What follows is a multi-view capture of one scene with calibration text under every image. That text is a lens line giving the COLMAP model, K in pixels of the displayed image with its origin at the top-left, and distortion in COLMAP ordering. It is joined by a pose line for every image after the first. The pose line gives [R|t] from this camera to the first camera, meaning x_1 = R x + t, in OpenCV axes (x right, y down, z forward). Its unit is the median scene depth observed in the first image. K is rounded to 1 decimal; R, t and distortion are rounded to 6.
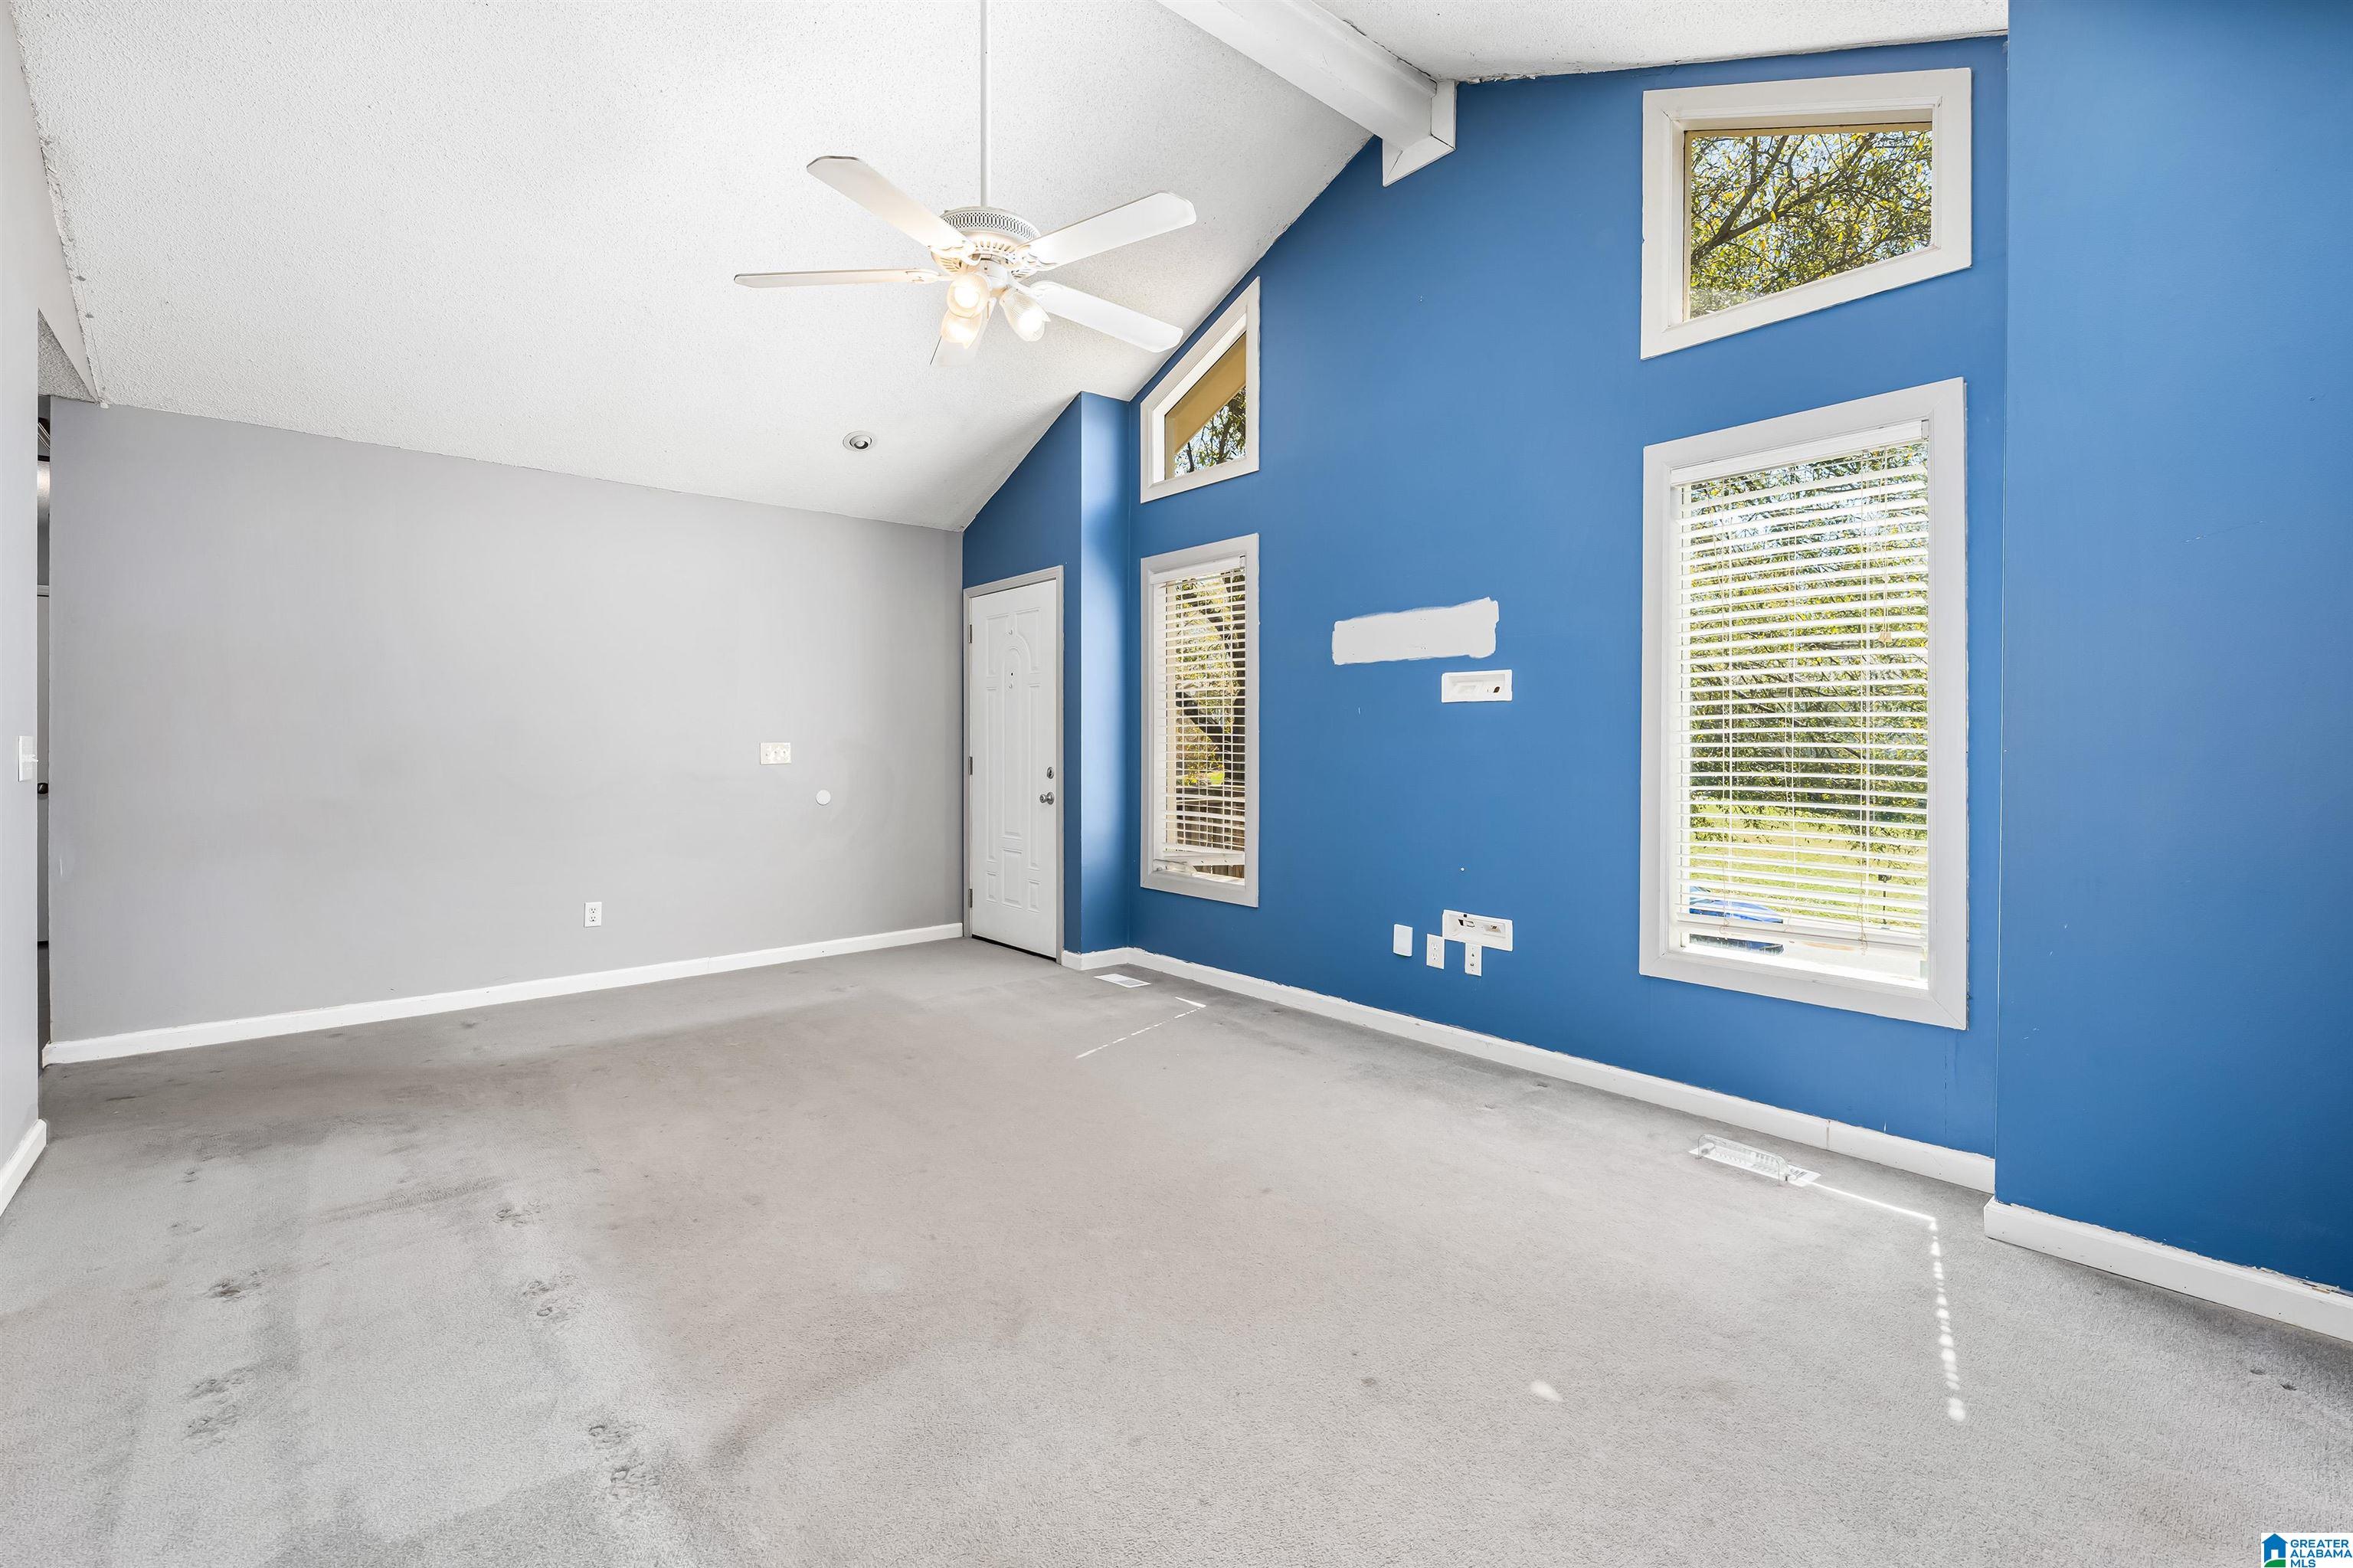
lens RADIAL K [[1016.7, 0, 1188.4], [0, 1016.7, 754.4], [0, 0, 1]] dist [0.001784, 0.000021]
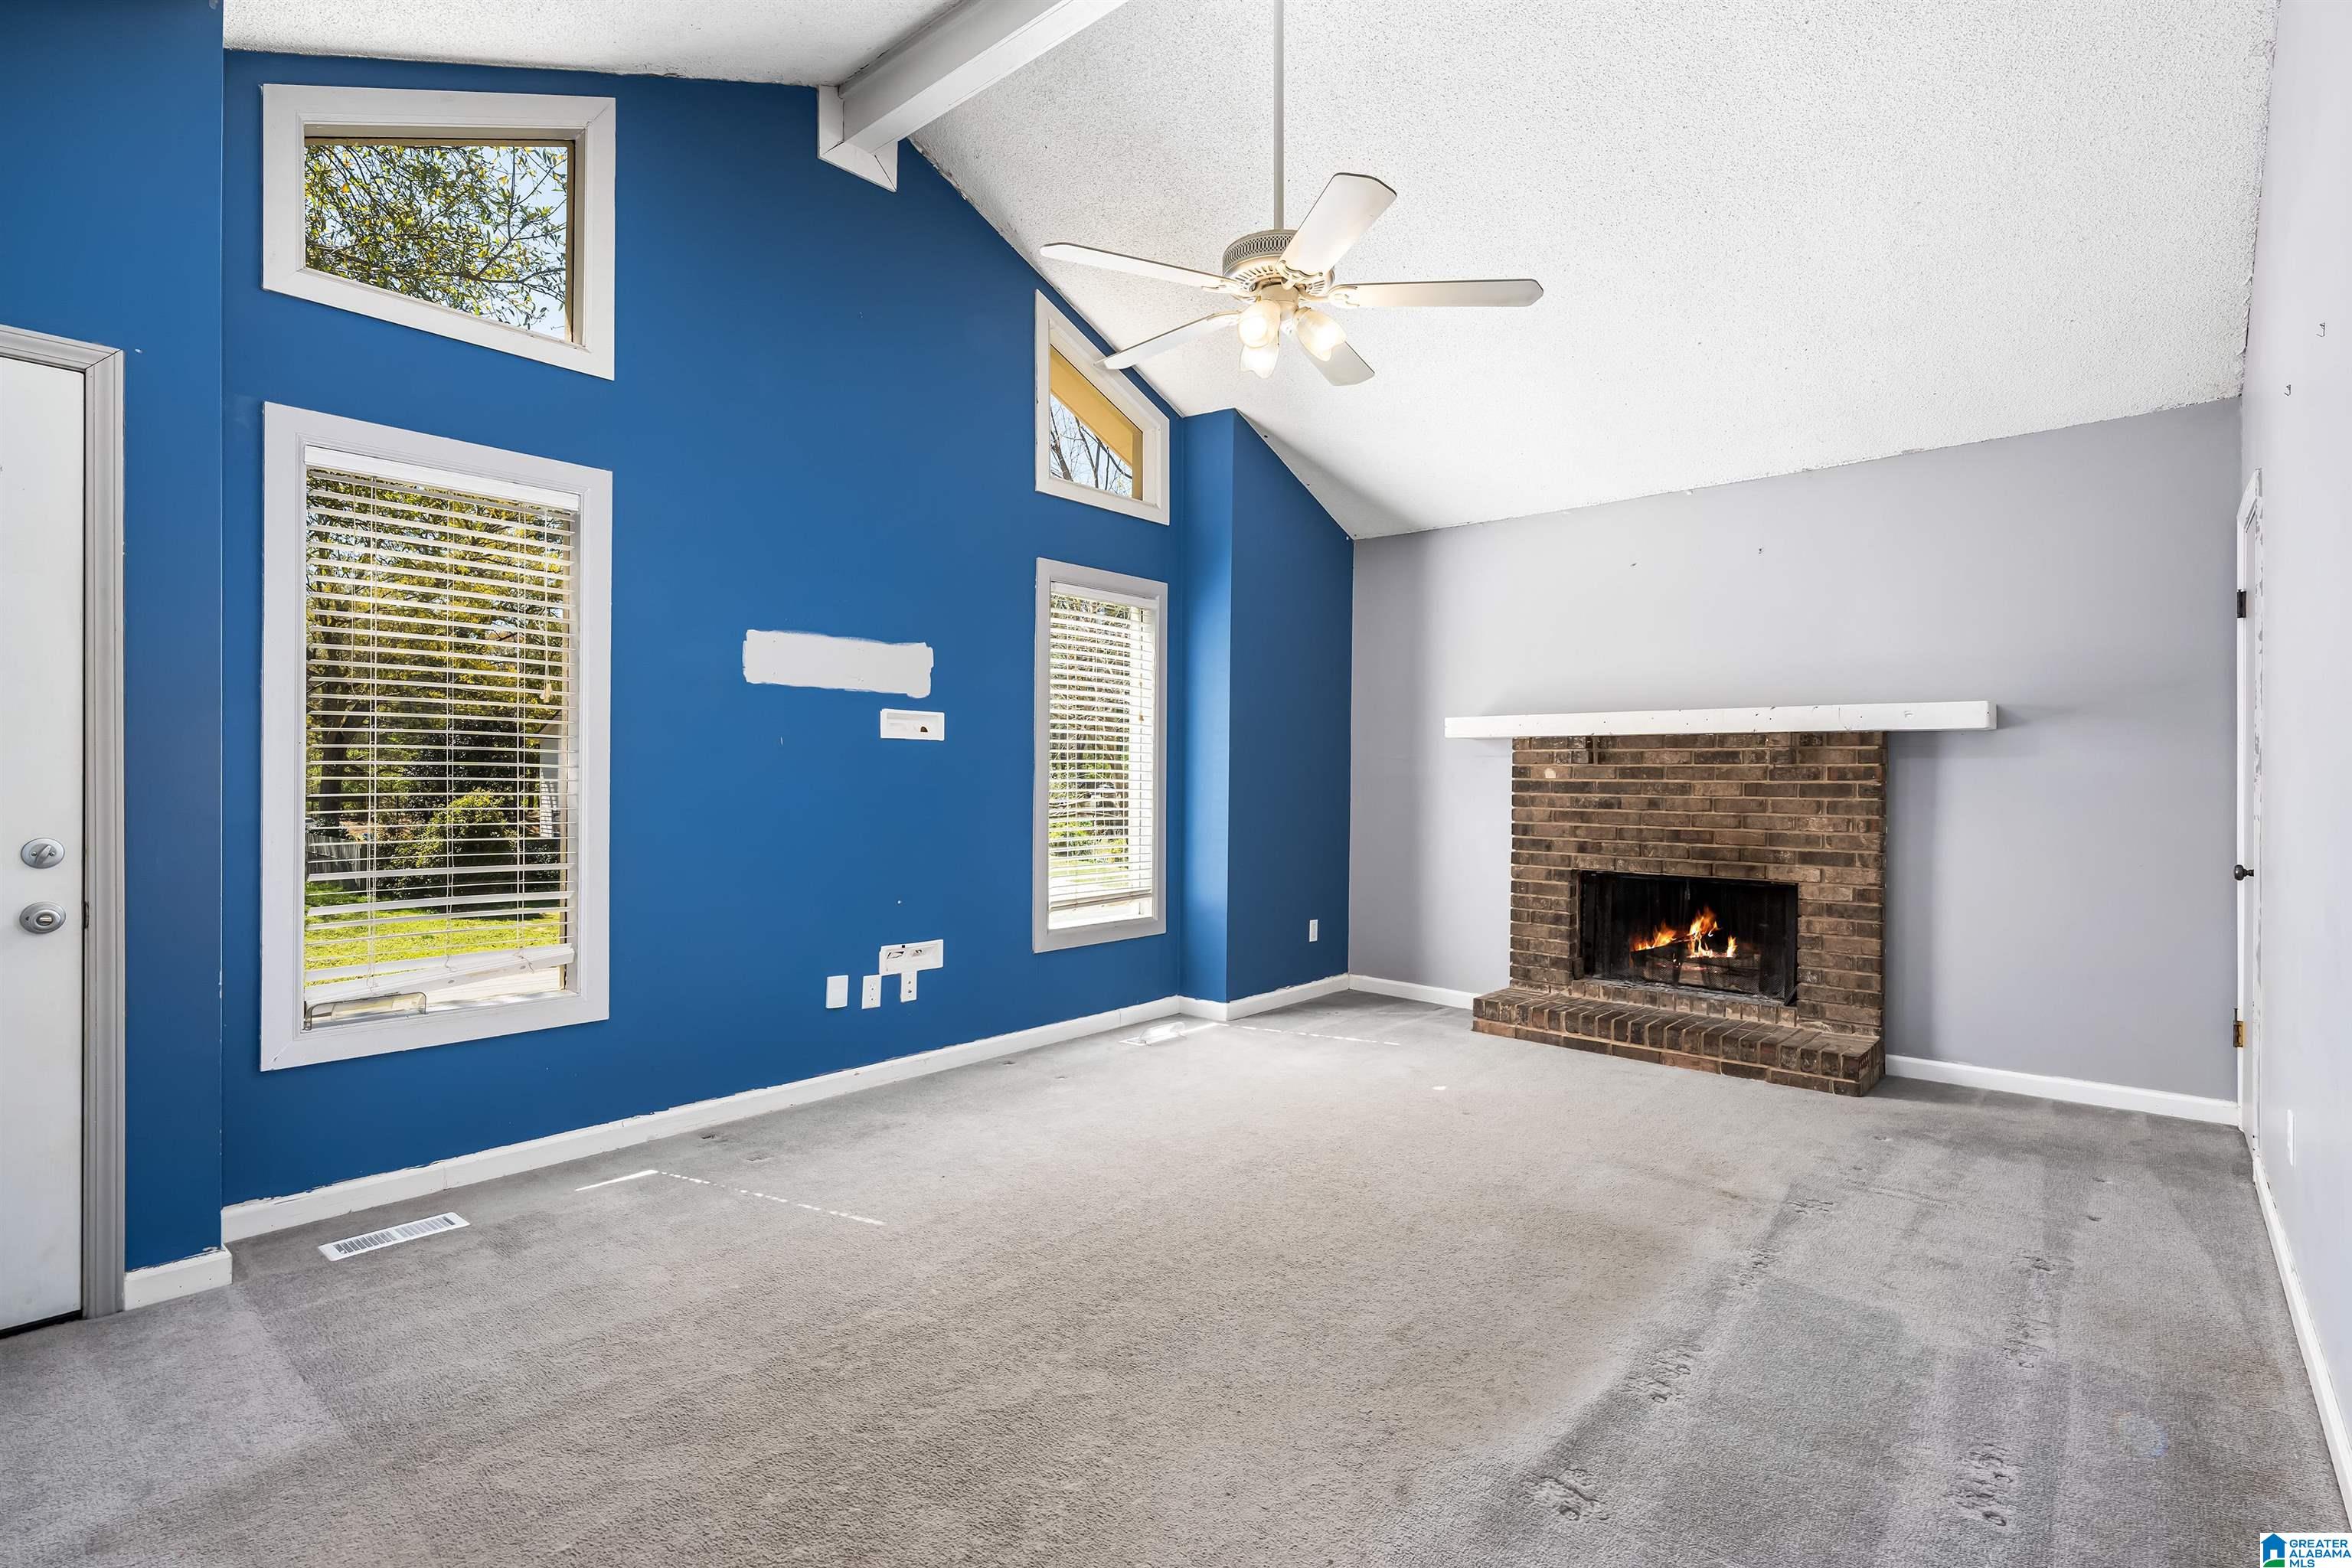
lens RADIAL K [[1113.8, 0, 1174.2], [0, 1113.8, 786.4], [0, 0, 1]] dist [0.000572, -0.000641]
pose [[-0.138097, -0.012125, 0.990344, -0.880803], [0.004211, 0.999909, 0.012829, -0.017086], [-0.990410, 0.005942, -0.138034, 0.881007]]
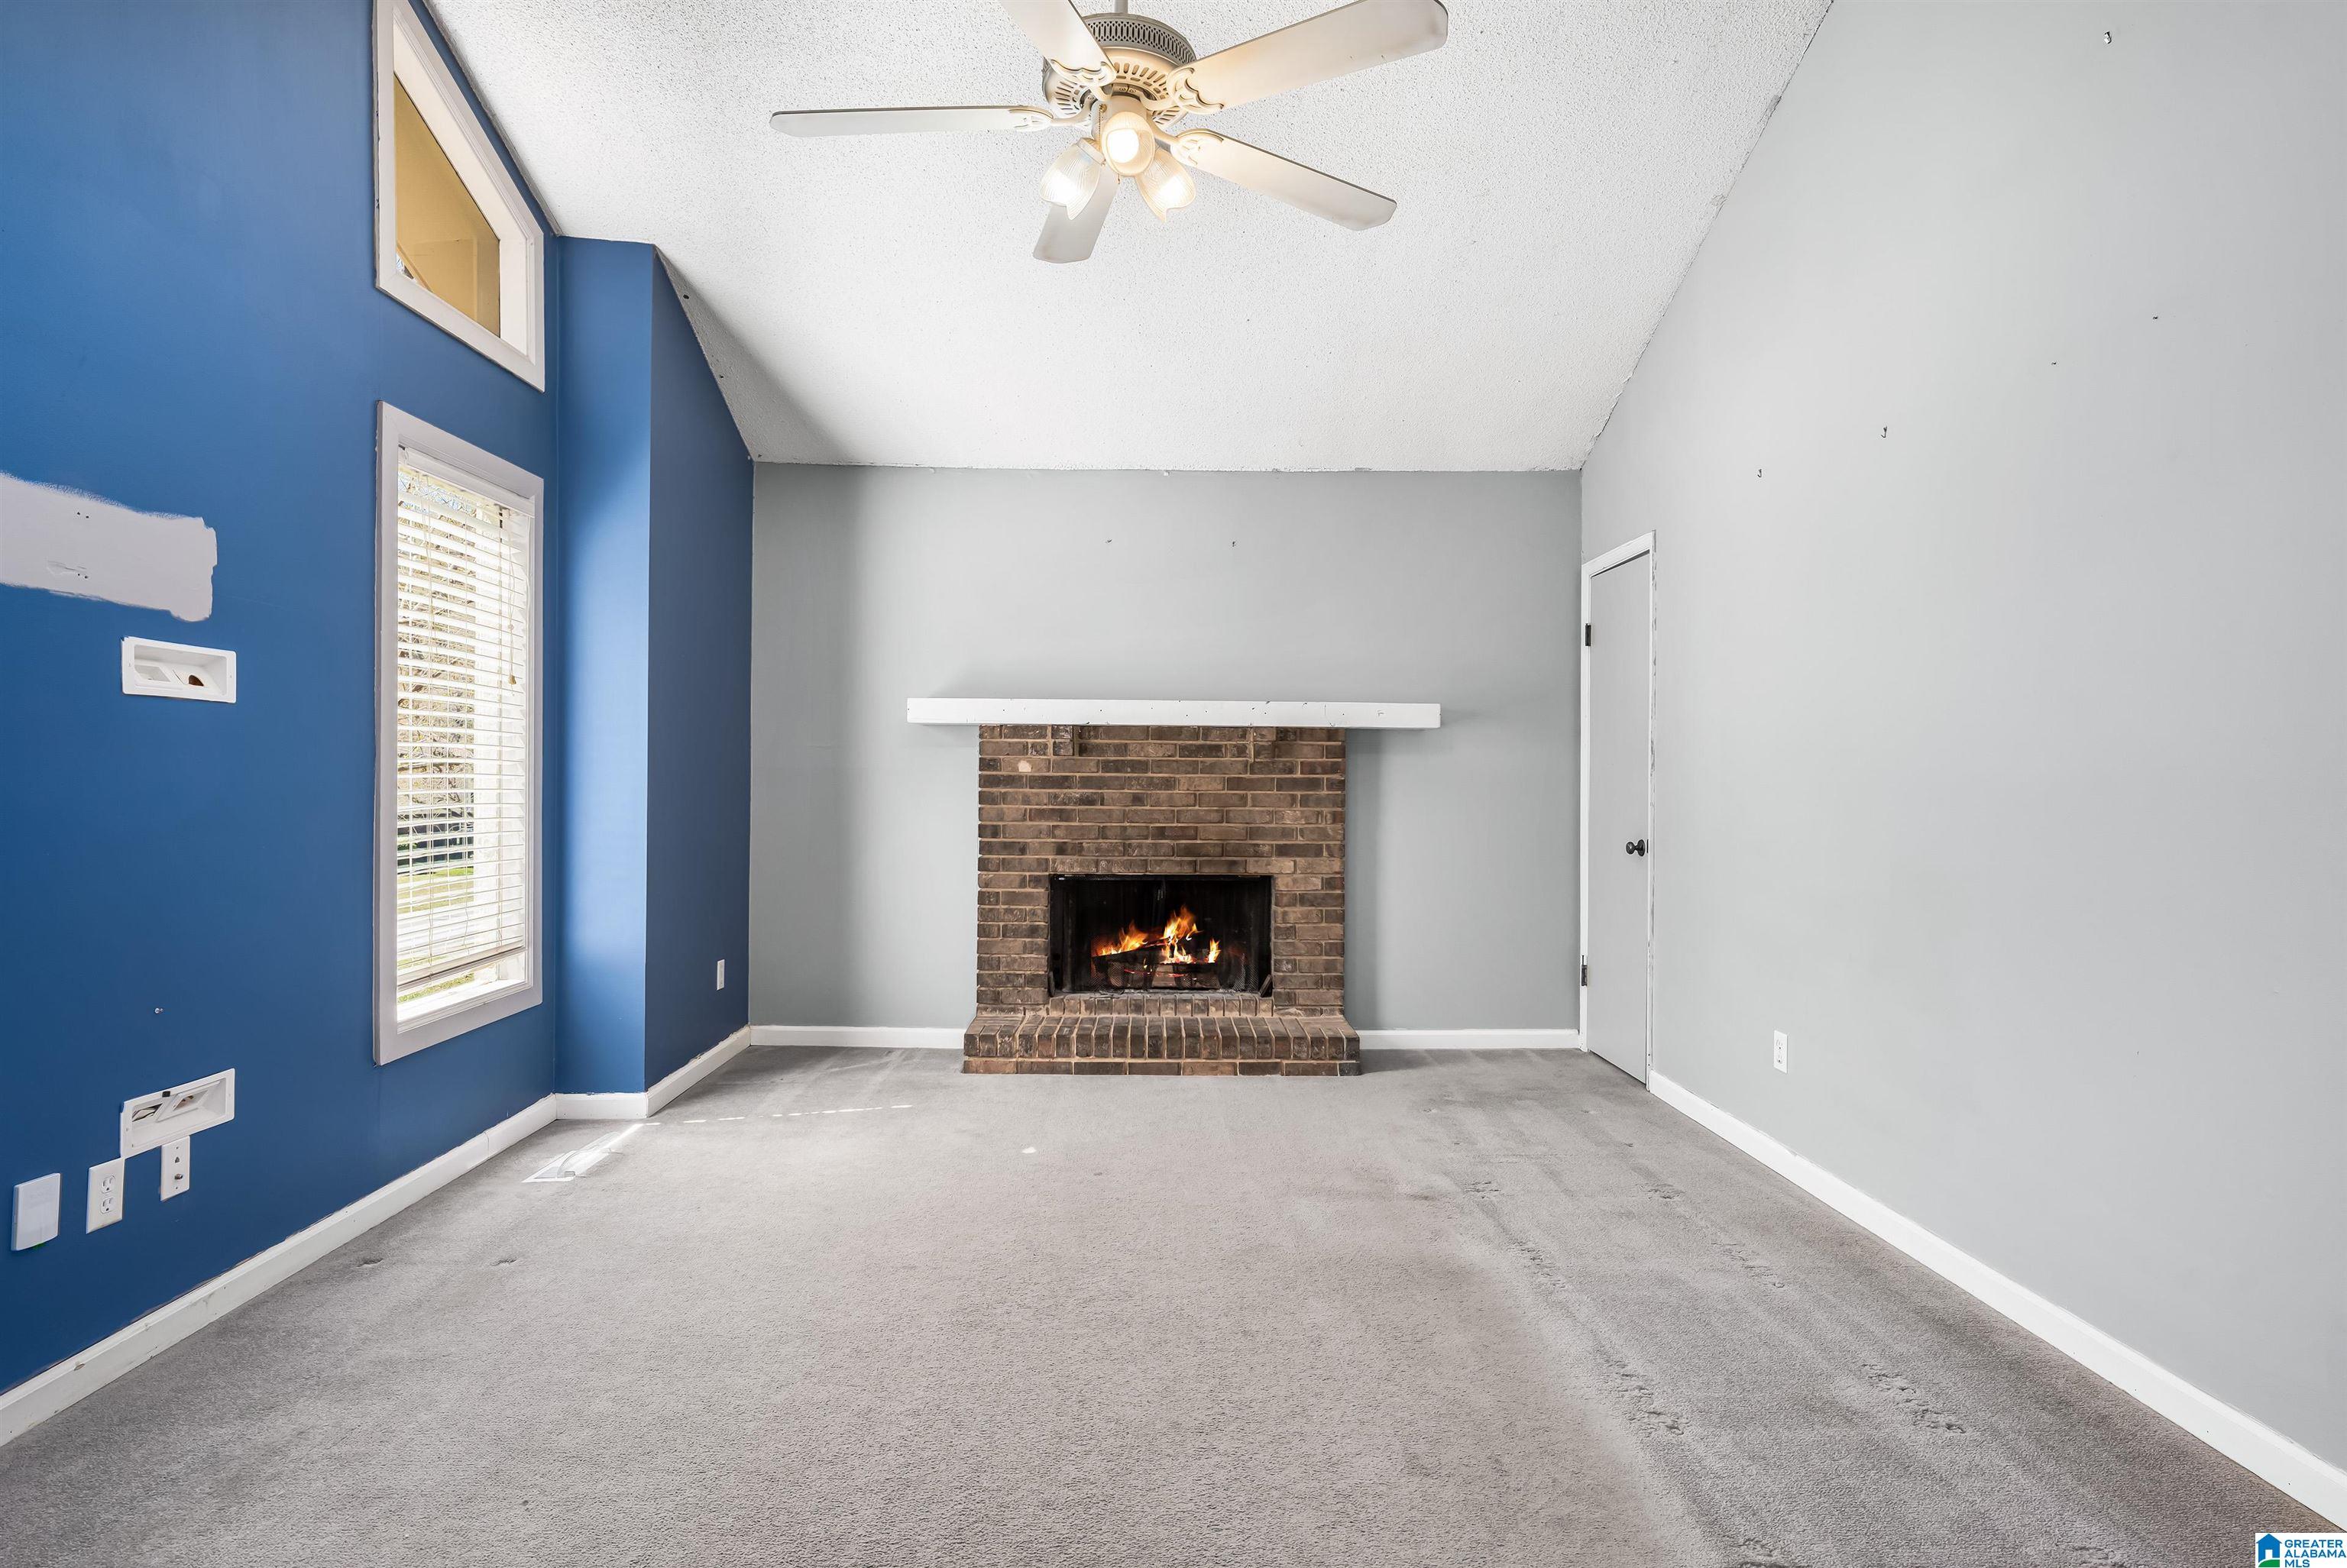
lens RADIAL K [[1224.6, 0, 1177.0], [0, 1224.6, 784.5], [0, 0, 1]] dist [0.001875, -0.001698]
pose [[-0.773009, -0.013533, 0.634251, -0.550080], [-0.002537, 0.999830, 0.018242, -0.018641], [-0.634390, 0.012492, -0.772912, 1.157656]]
